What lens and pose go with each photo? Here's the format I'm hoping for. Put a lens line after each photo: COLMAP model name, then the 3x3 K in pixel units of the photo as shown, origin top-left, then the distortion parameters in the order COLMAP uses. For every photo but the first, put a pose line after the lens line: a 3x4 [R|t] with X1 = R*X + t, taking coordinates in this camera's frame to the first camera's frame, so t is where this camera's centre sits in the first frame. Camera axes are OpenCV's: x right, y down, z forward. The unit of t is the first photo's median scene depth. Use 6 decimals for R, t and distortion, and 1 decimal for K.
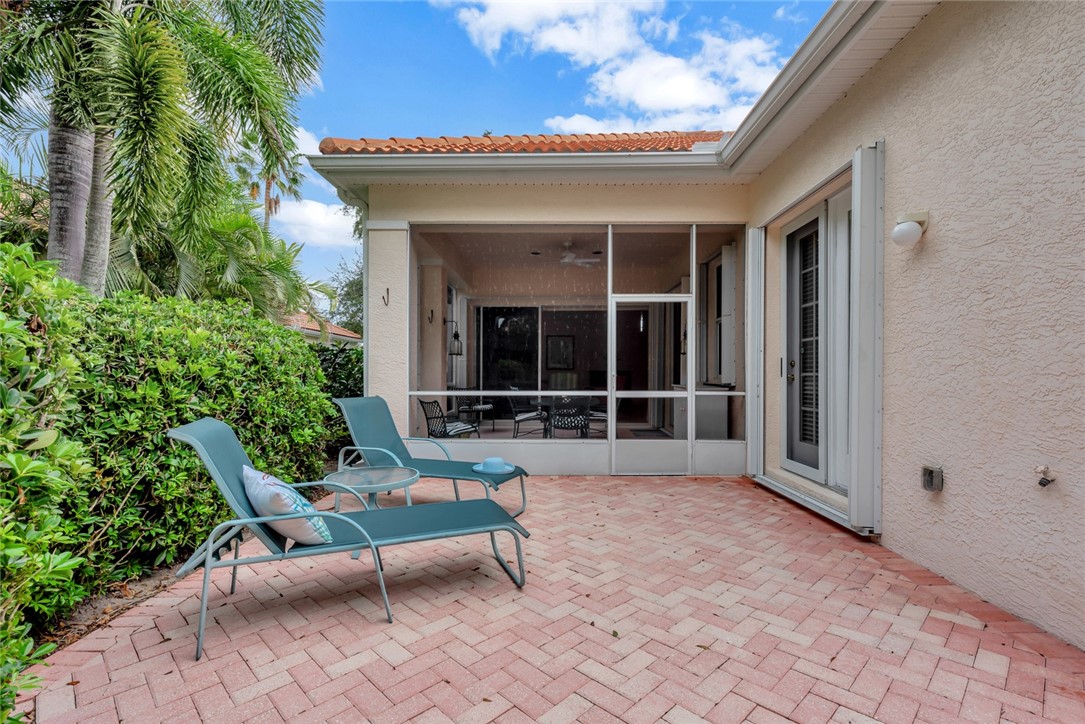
lens RADIAL K [[508.5, 0, 545.9], [0, 508.5, 375.3], [0, 0, 1]] dist [0.022487, -0.013551]
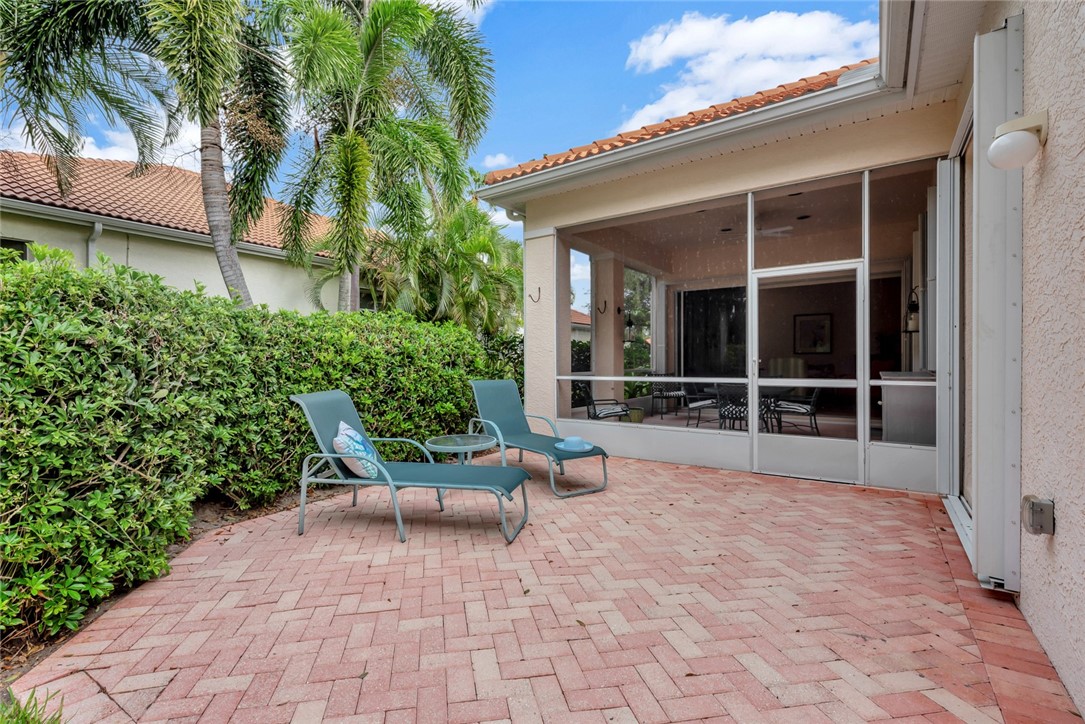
lens RADIAL K [[519.4, 0, 542.5], [0, 519.4, 362.0], [0, 0, 1]] dist [0.011375, -0.000517]
pose [[0.805417, -0.004469, -0.592692, 0.439456], [0.005255, 0.999986, -0.000400, 0.000833], [0.592686, -0.002792, 0.805429, 0.052422]]
